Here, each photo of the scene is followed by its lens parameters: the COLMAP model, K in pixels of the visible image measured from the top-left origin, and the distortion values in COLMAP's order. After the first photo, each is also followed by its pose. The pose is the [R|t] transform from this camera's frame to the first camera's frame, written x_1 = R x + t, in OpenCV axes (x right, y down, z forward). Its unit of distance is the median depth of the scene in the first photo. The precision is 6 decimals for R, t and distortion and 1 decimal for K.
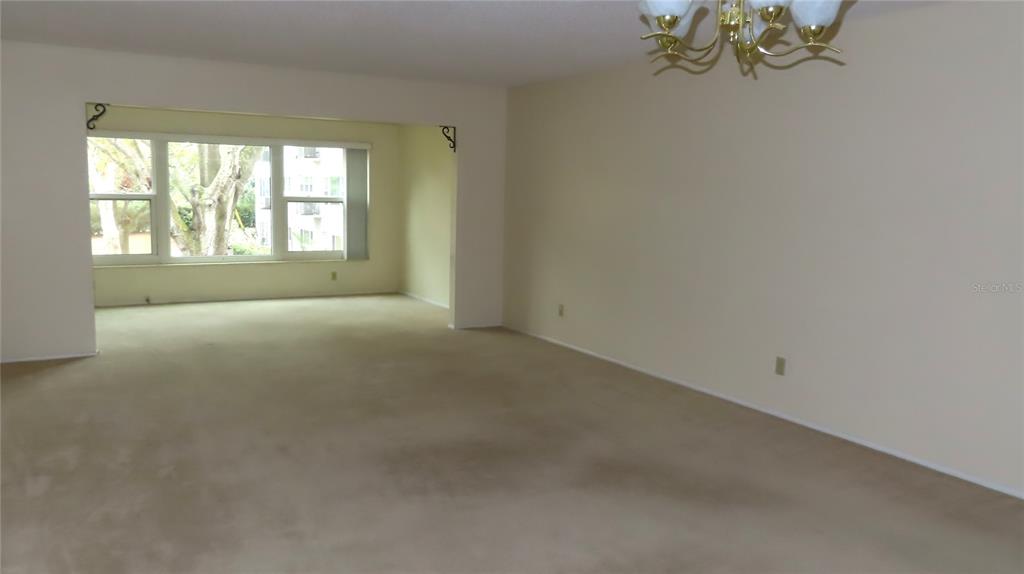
lens RADIAL K [[731.3, 0, 512.0], [0, 731.3, 287.0], [0, 0, 1]] dist [-0.009651, 0.001843]
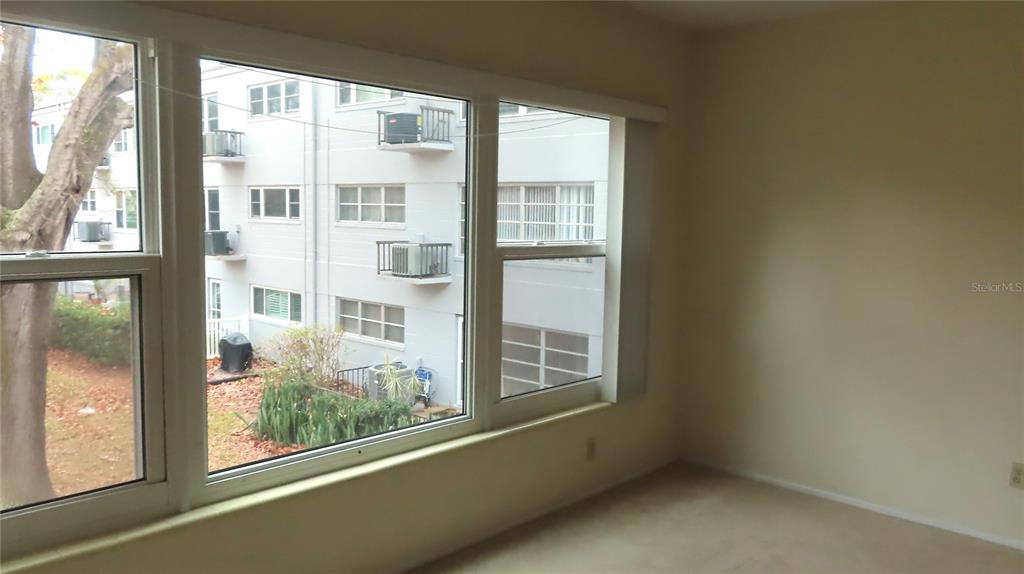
lens RADIAL K [[750.4, 0, 485.9], [0, 750.4, 287.1], [0, 0, 1]] dist [-0.023482, -0.000910]
pose [[0.961742, -0.031866, 0.272095, -0.398274], [0.037991, 0.999129, -0.017272, -0.094535], [-0.271308, 0.026949, 0.962115, 0.632516]]
